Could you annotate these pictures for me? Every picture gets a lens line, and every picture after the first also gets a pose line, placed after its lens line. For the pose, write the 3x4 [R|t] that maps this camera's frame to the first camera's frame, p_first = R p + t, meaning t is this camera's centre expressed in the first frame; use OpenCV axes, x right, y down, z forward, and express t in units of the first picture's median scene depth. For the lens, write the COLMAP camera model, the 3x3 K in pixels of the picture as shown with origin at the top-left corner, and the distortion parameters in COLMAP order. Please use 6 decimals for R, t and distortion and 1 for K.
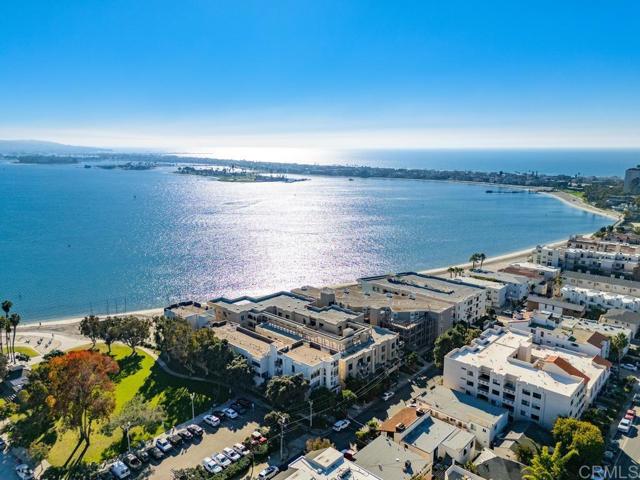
lens RADIAL K [[469.0, 0, 308.1], [0, 469.0, 265.4], [0, 0, 1]] dist [0.057693, -0.032019]
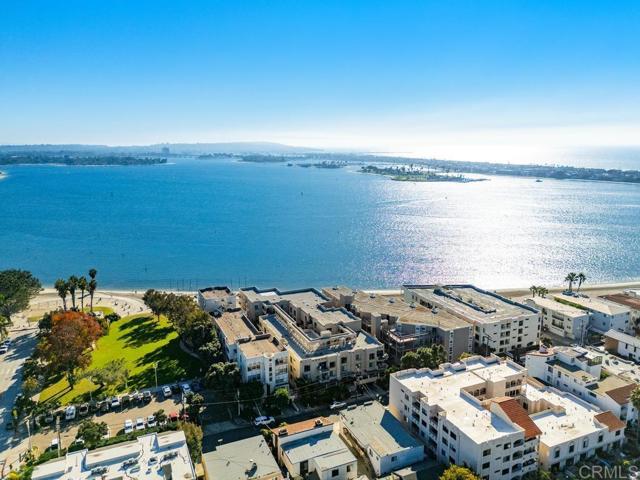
lens RADIAL K [[469.0, 0, 314.2], [0, 469.0, 277.9], [0, 0, 1]] dist [0.057693, -0.032019]
pose [[0.914744, 0.105692, -0.389966, 0.377146], [-0.095260, 0.994386, 0.046056, -0.015063], [0.392644, -0.004981, 0.919677, 0.084810]]
